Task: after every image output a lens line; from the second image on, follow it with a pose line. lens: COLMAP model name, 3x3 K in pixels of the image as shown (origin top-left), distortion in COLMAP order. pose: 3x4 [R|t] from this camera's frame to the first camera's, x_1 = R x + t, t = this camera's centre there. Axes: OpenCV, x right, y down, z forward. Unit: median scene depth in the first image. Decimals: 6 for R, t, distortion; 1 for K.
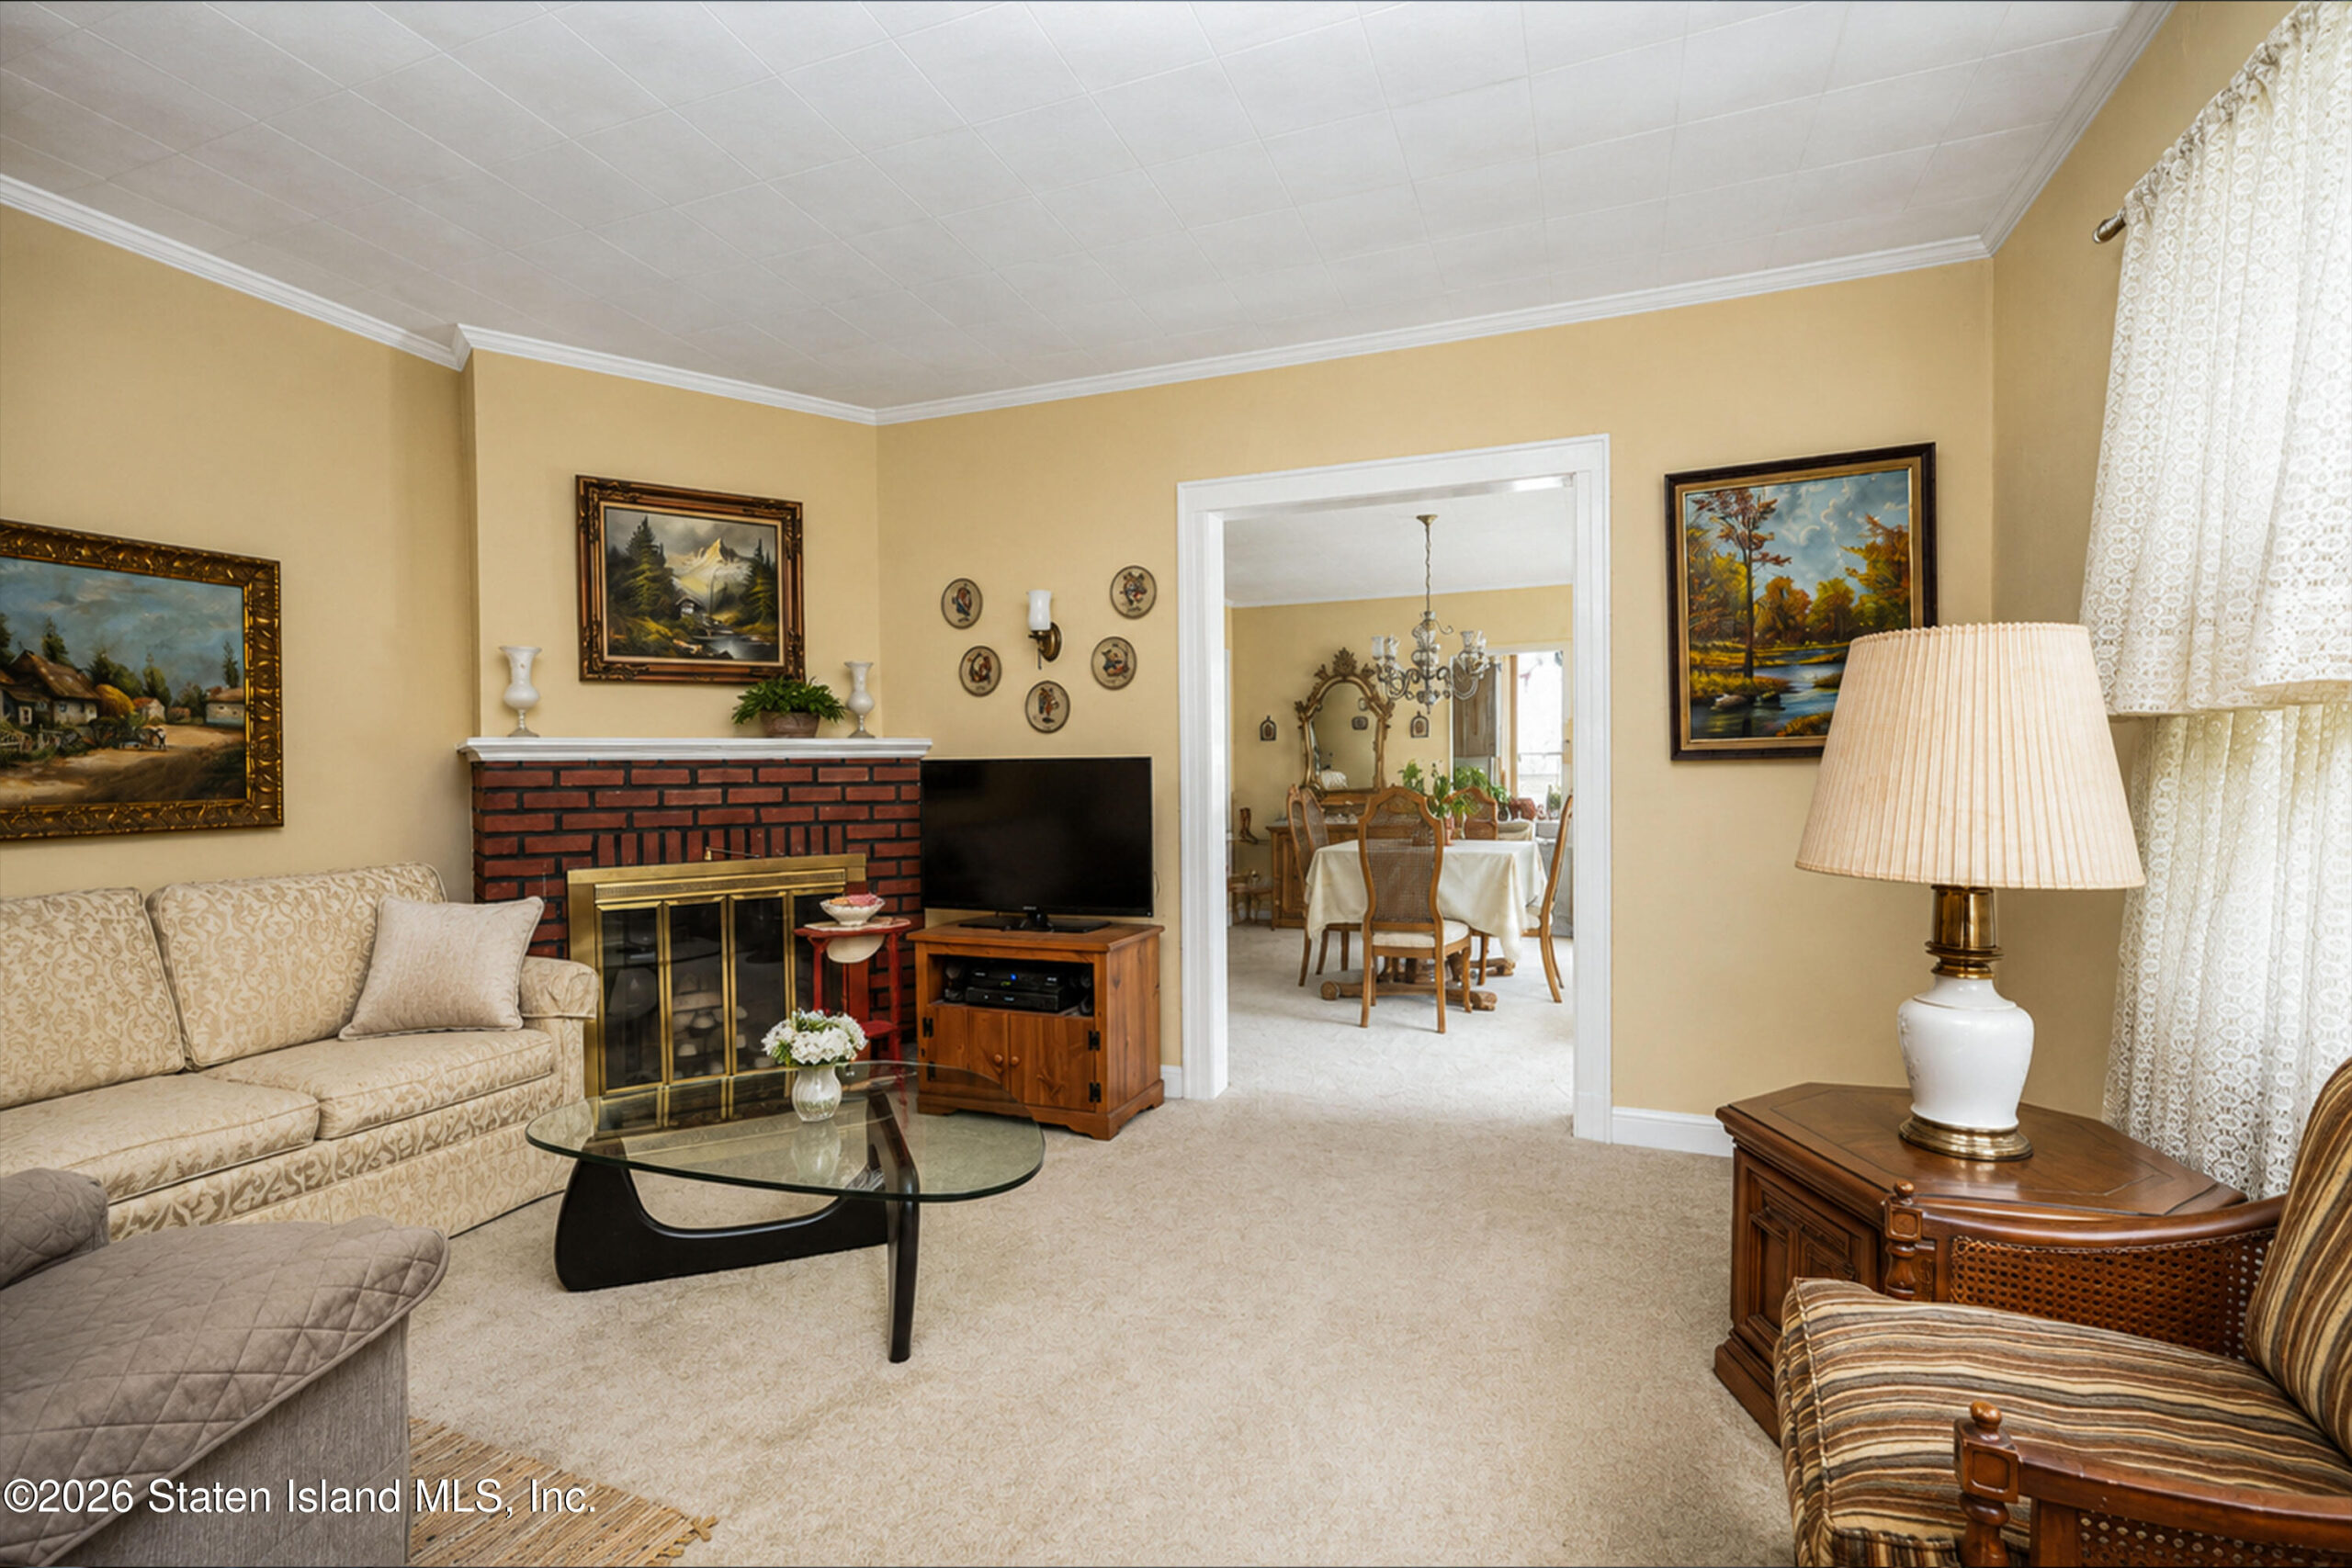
lens RADIAL K [[1068.8, 0, 1176.0], [0, 1068.8, 784.0], [0, 0, 1]] dist [-0.000829, 0.000022]
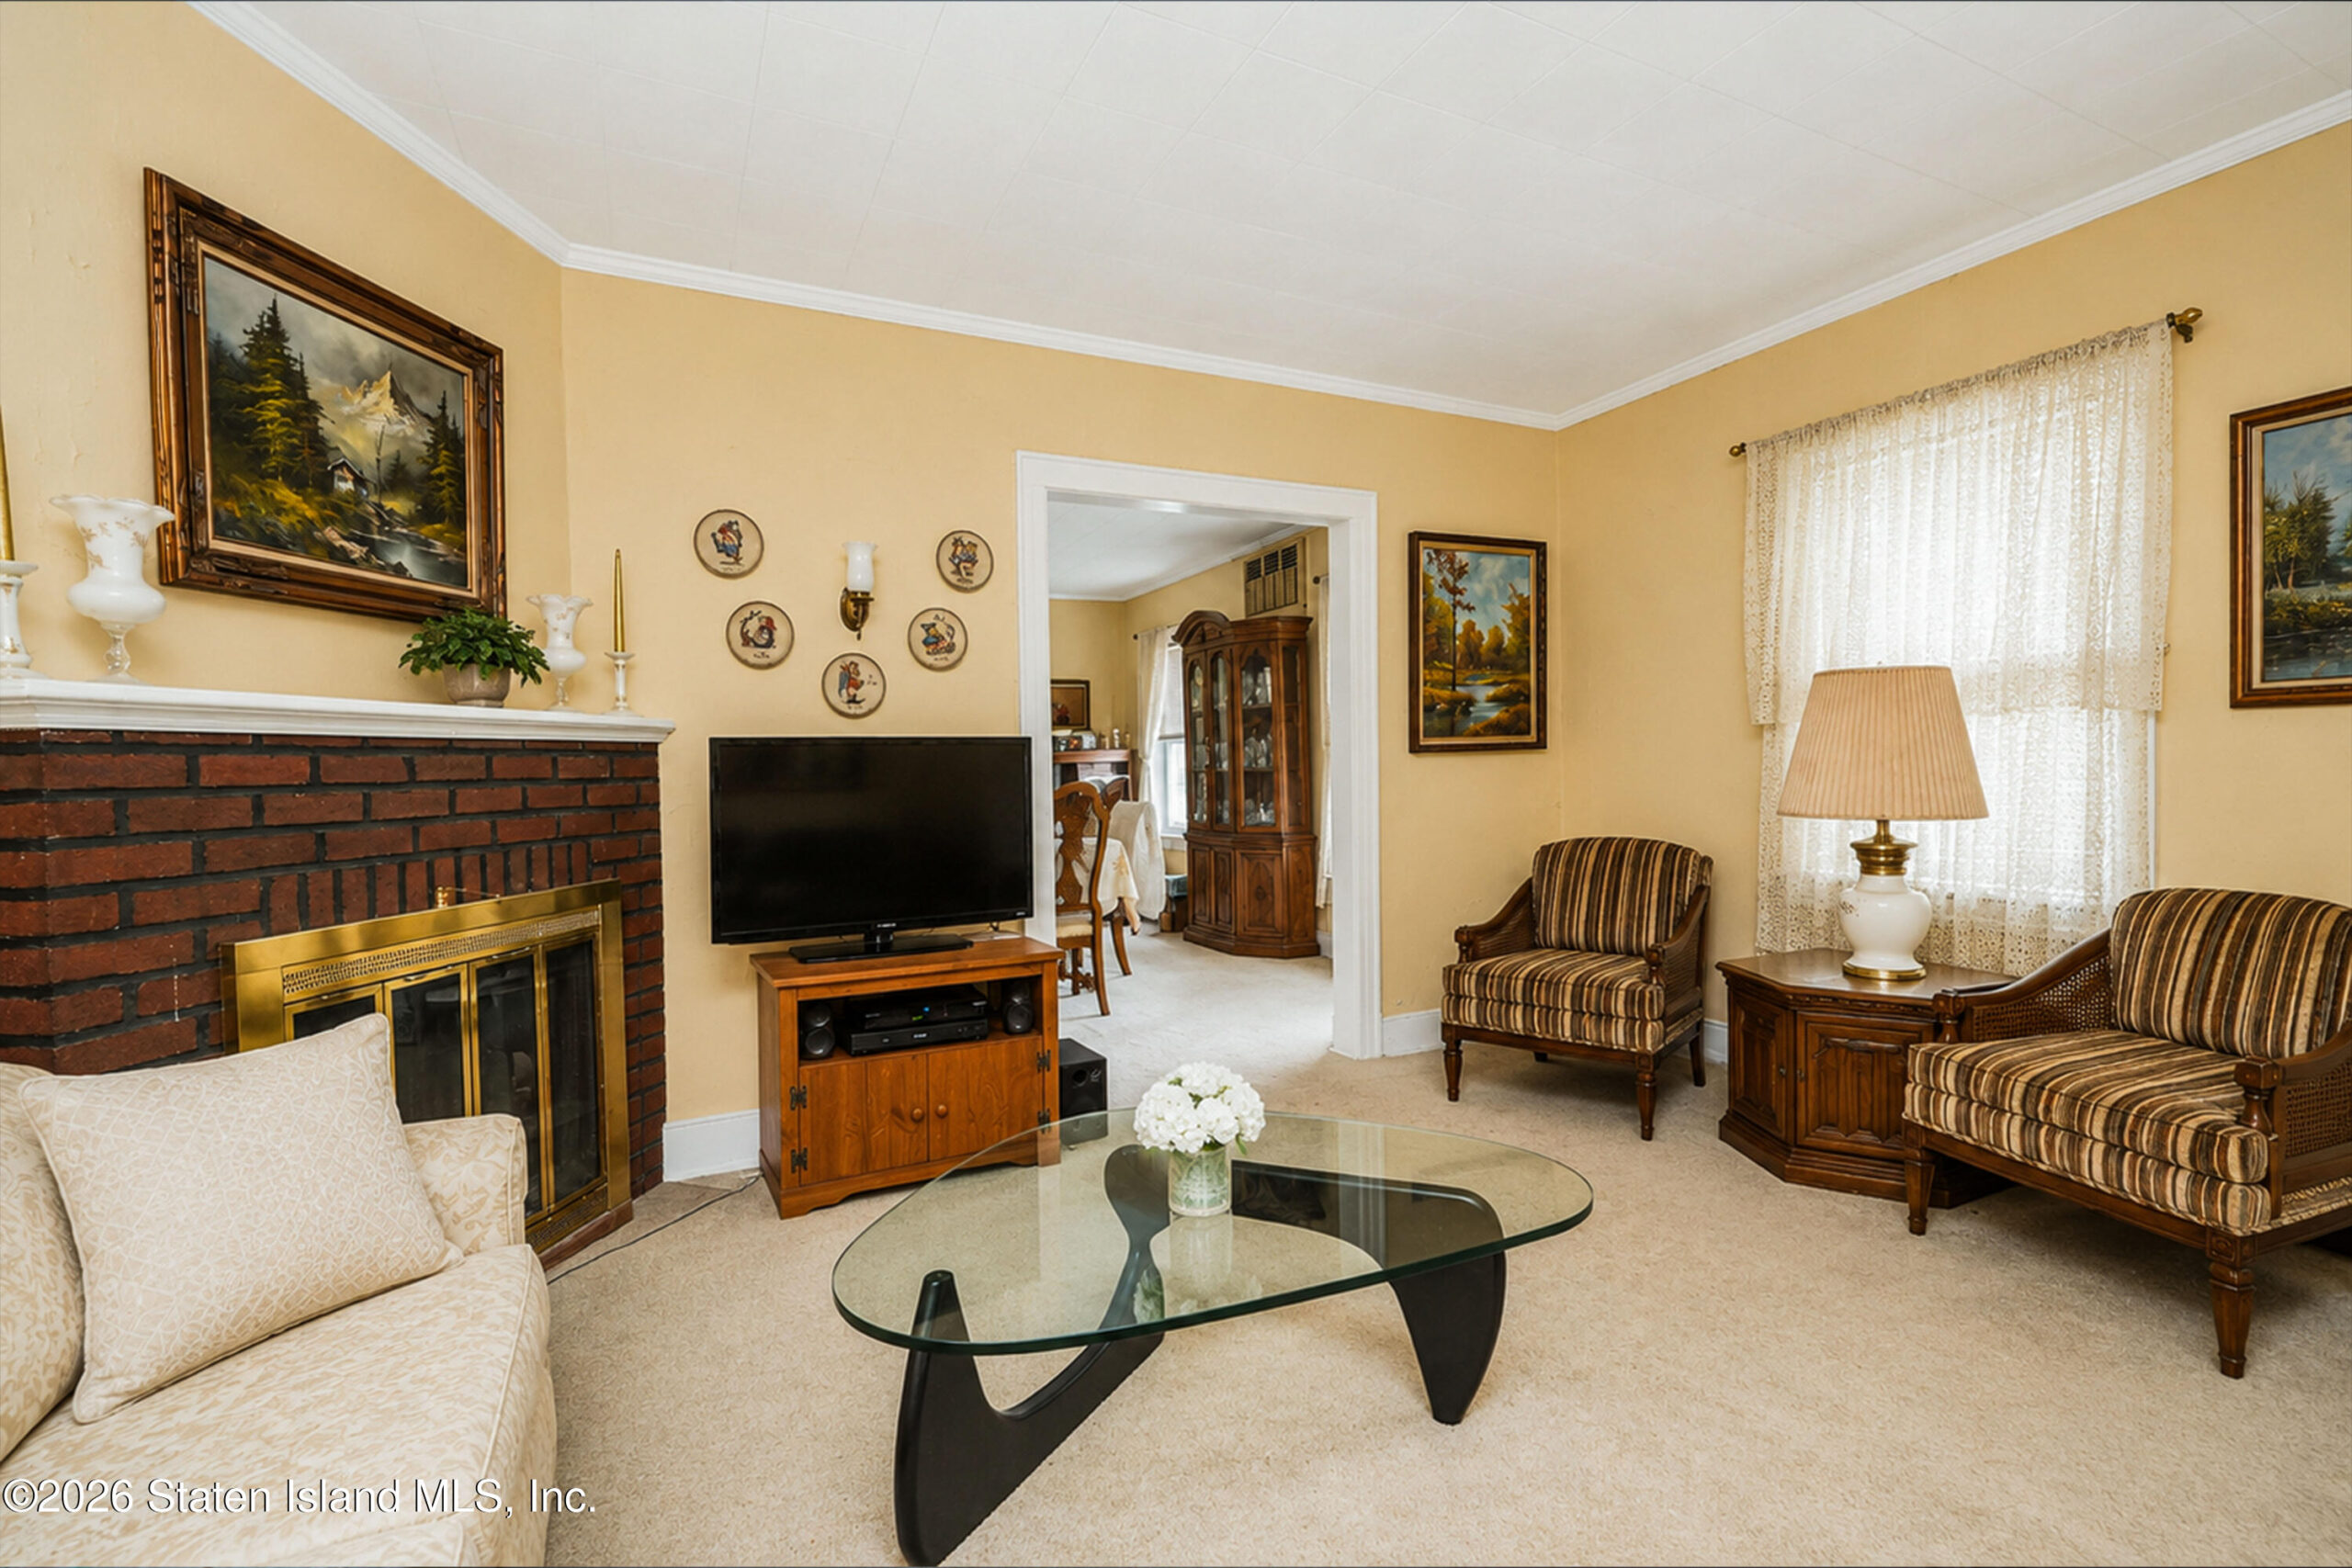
lens RADIAL K [[952.2, 0, 1176.0], [0, 952.2, 784.0], [0, 0, 1]] dist [-0.000553, -0.000018]
pose [[0.734094, -0.013892, 0.678906, -0.505658], [0.015745, 0.999870, 0.003435, 0.006684], [-0.678865, 0.008168, 0.734217, 0.334950]]
